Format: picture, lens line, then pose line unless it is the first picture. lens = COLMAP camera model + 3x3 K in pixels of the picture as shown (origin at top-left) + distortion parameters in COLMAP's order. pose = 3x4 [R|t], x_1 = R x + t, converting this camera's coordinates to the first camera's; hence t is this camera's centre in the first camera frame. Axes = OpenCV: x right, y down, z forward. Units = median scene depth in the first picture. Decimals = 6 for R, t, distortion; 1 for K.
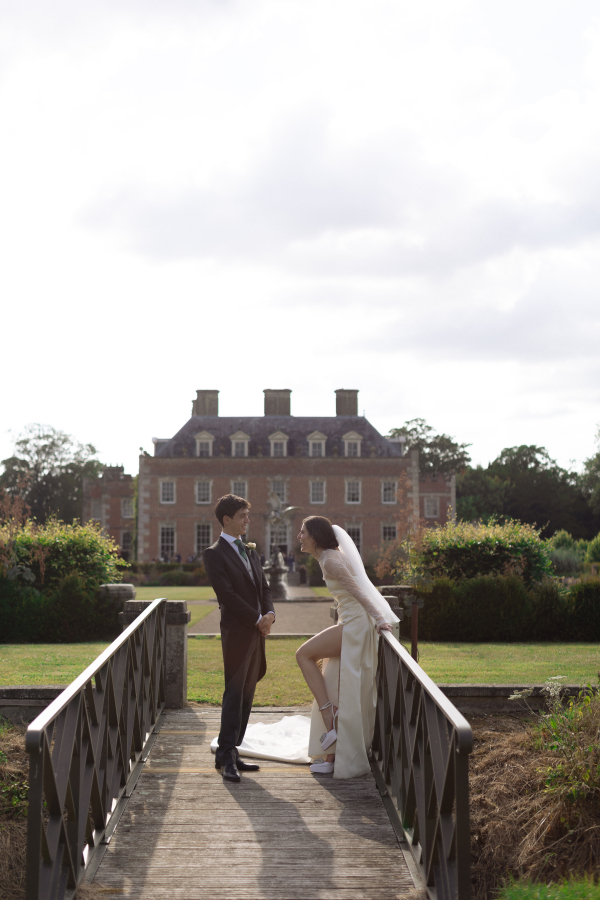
lens RADIAL K [[1446.3, 0, 300.0], [0, 1446.3, 450.0], [0, 0, 1]] dist [-0.008415, 0.045588]
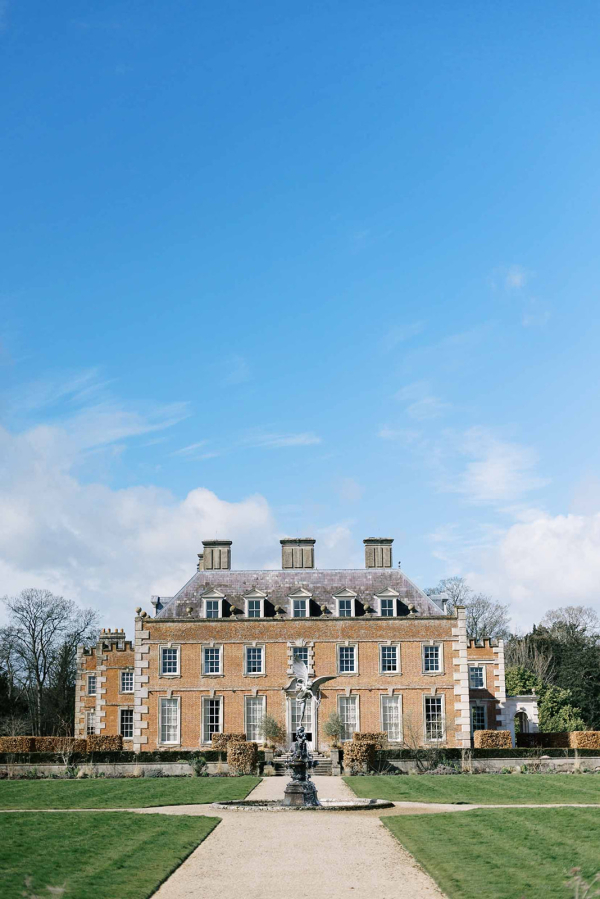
lens RADIAL K [[1444.7, 0, 300.0], [0, 1444.7, 449.5], [0, 0, 1]] dist [-0.008415, 0.045588]
pose [[0.999887, -0.010725, -0.010554, -0.004798], [0.009405, 0.992973, -0.117970, 0.006755], [0.011745, 0.117858, 0.992961, 0.149298]]
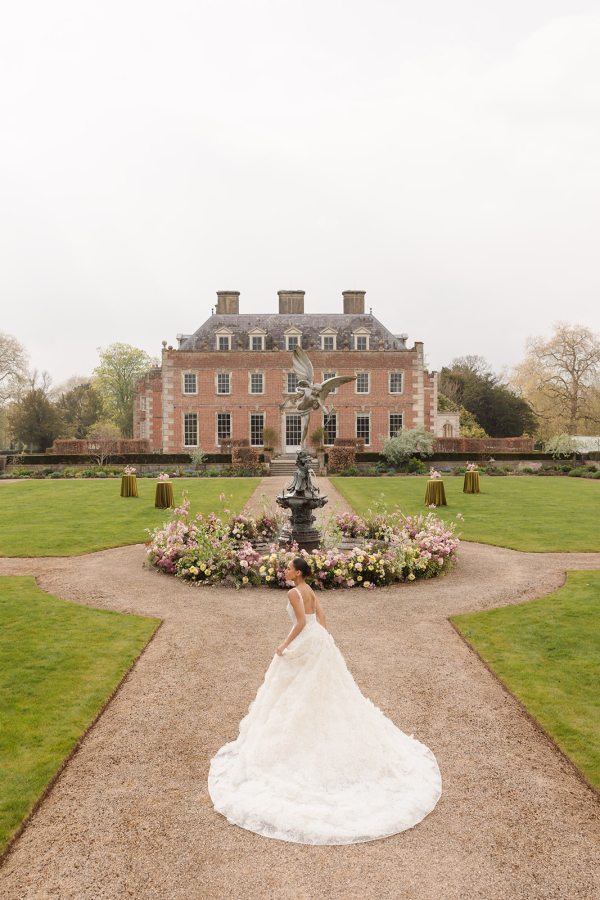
lens RADIAL K [[777.5, 0, 300.0], [0, 777.5, 450.0], [0, 0, 1]] dist [0.000135, 0.000674]
pose [[0.999989, -0.004687, 0.000639, -0.010414], [0.004602, 0.995239, 0.097361, 0.021997], [-0.001092, -0.097357, 0.995249, 0.416761]]
